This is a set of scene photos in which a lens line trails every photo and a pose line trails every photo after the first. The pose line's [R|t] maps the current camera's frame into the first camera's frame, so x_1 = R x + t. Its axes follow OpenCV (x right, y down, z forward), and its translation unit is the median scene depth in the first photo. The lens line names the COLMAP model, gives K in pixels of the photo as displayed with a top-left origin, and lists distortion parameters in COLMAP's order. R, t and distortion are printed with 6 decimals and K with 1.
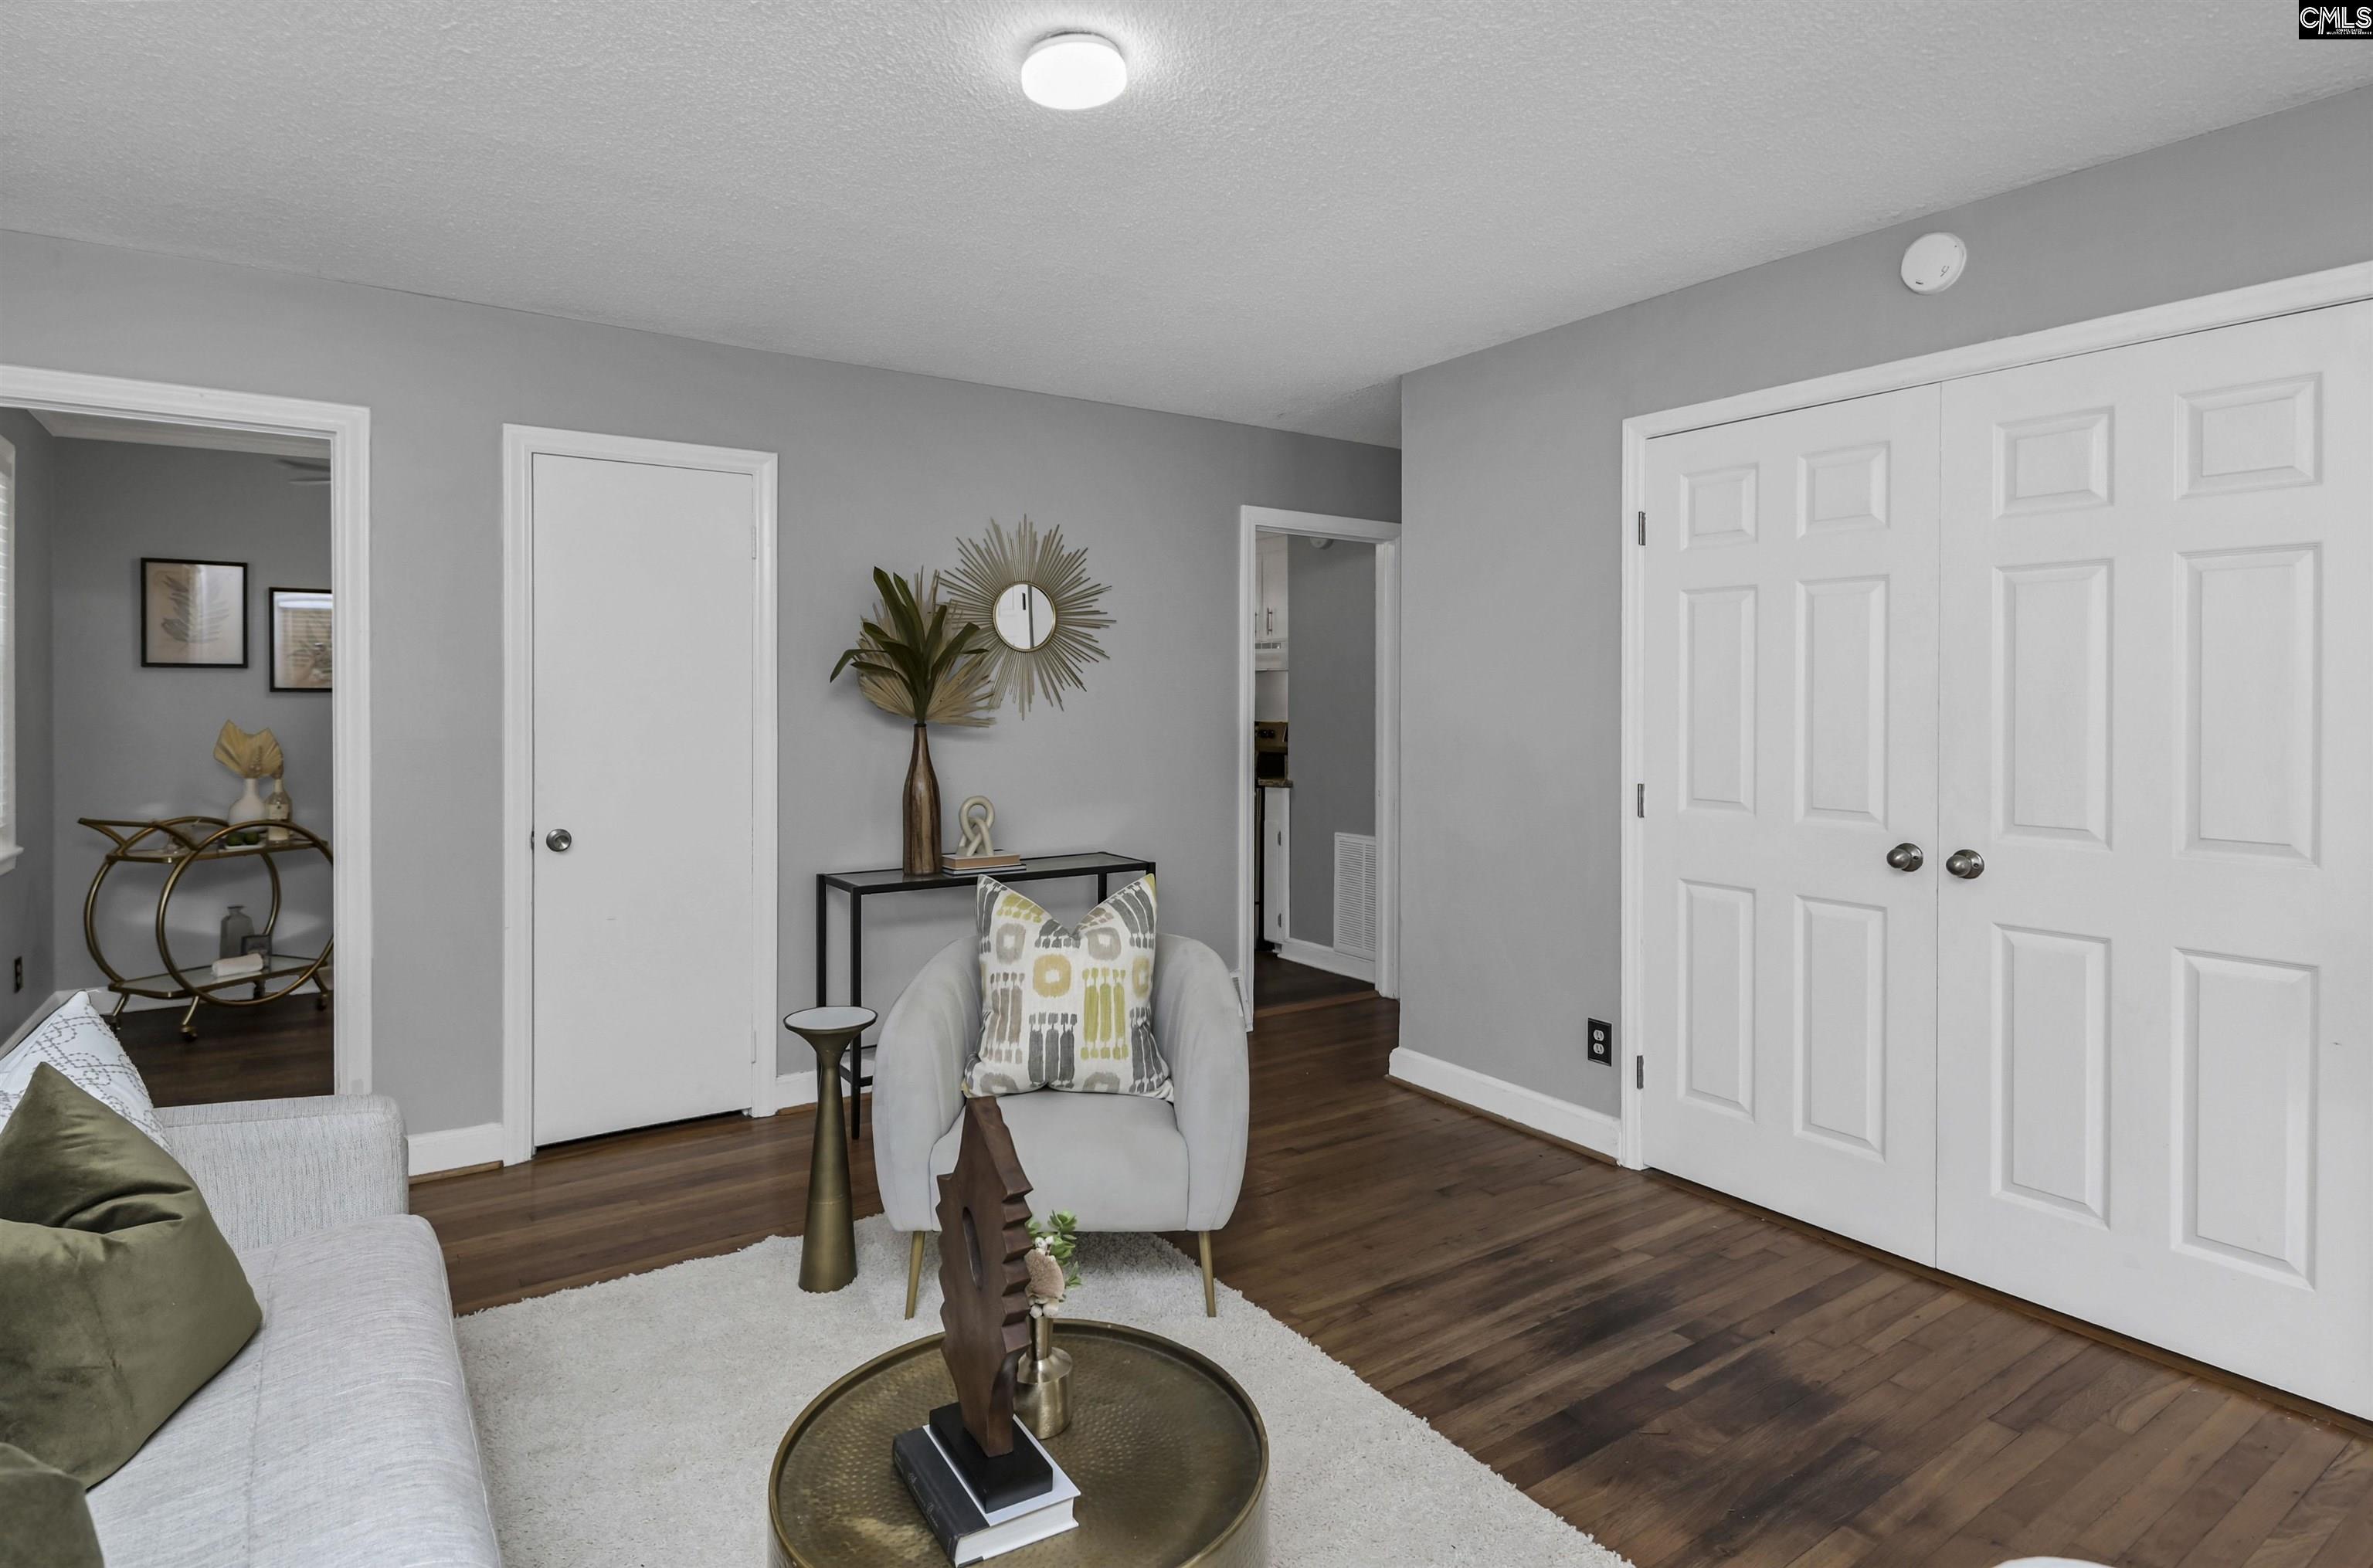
lens RADIAL K [[1226.0, 0, 1187.5], [0, 1226.0, 703.6], [0, 0, 1]] dist [-0.002320, -0.000332]
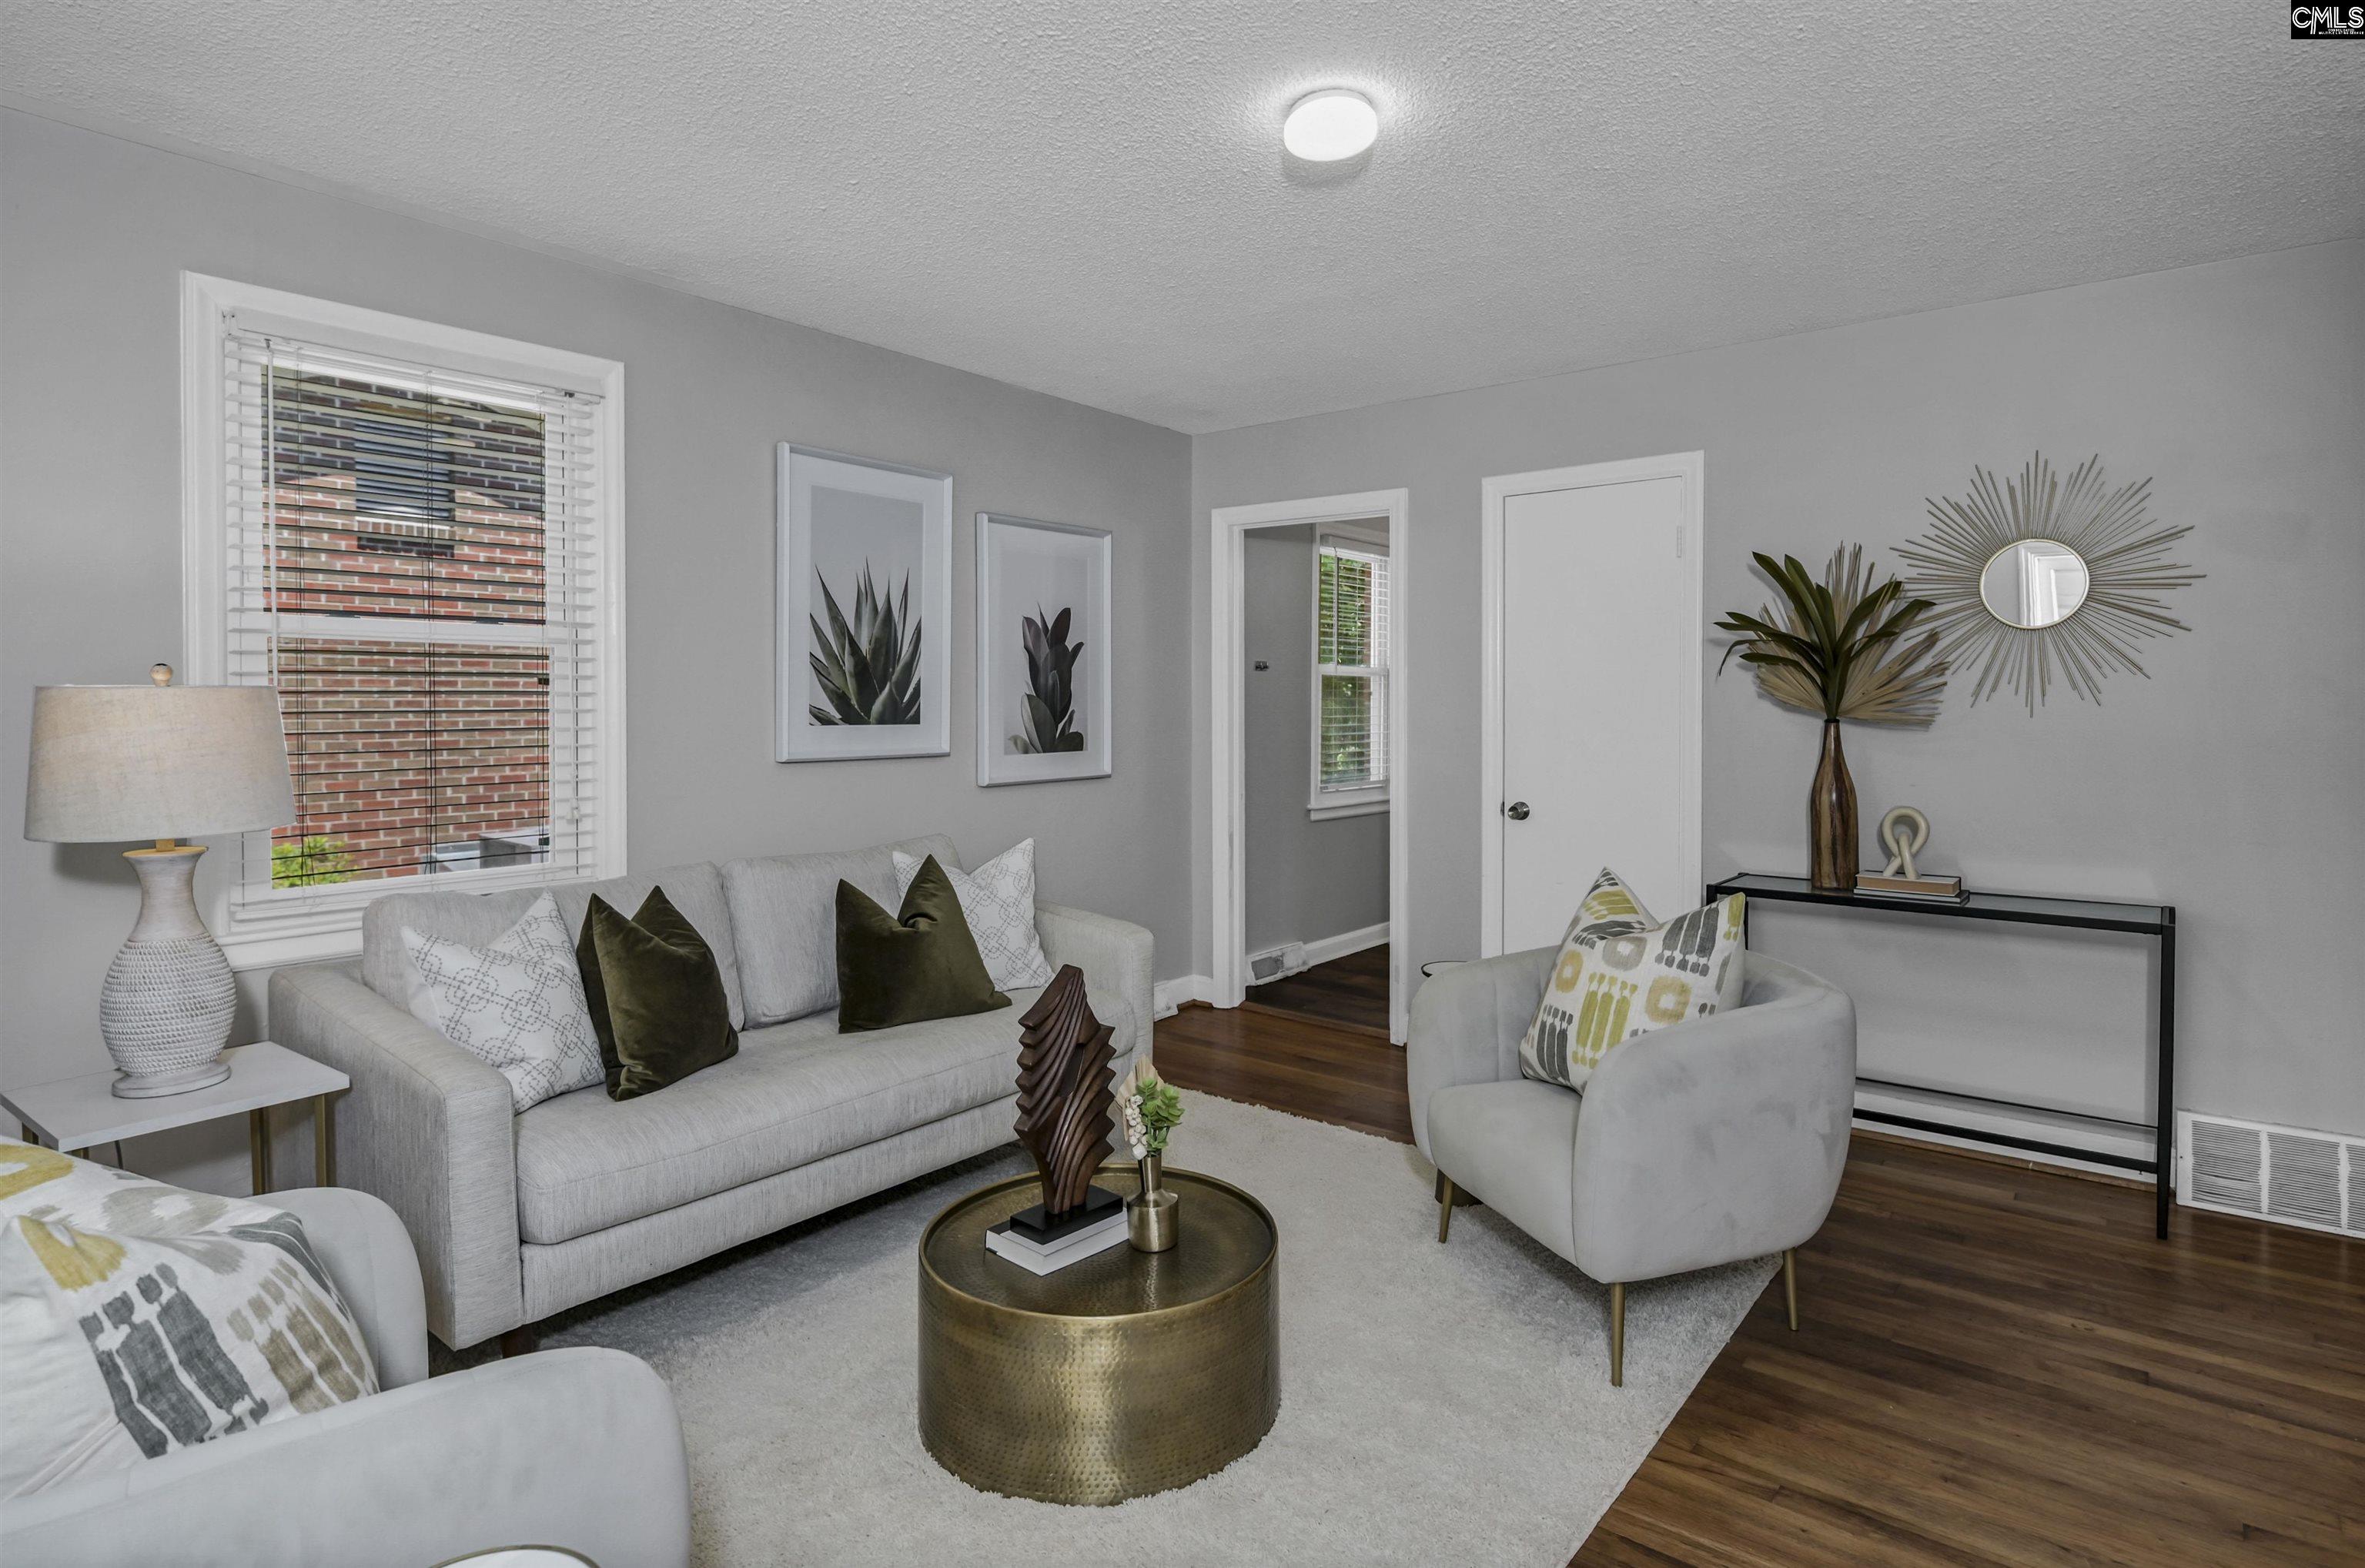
lens RADIAL K [[1234.1, 0, 1183.0], [0, 1234.1, 730.2], [0, 0, 1]] dist [-0.005329, -0.002001]
pose [[0.280190, 0.015865, -0.959813, 0.520423], [-0.001920, 0.999871, 0.015966, 0.011101], [0.959943, -0.002630, 0.280184, 0.304592]]
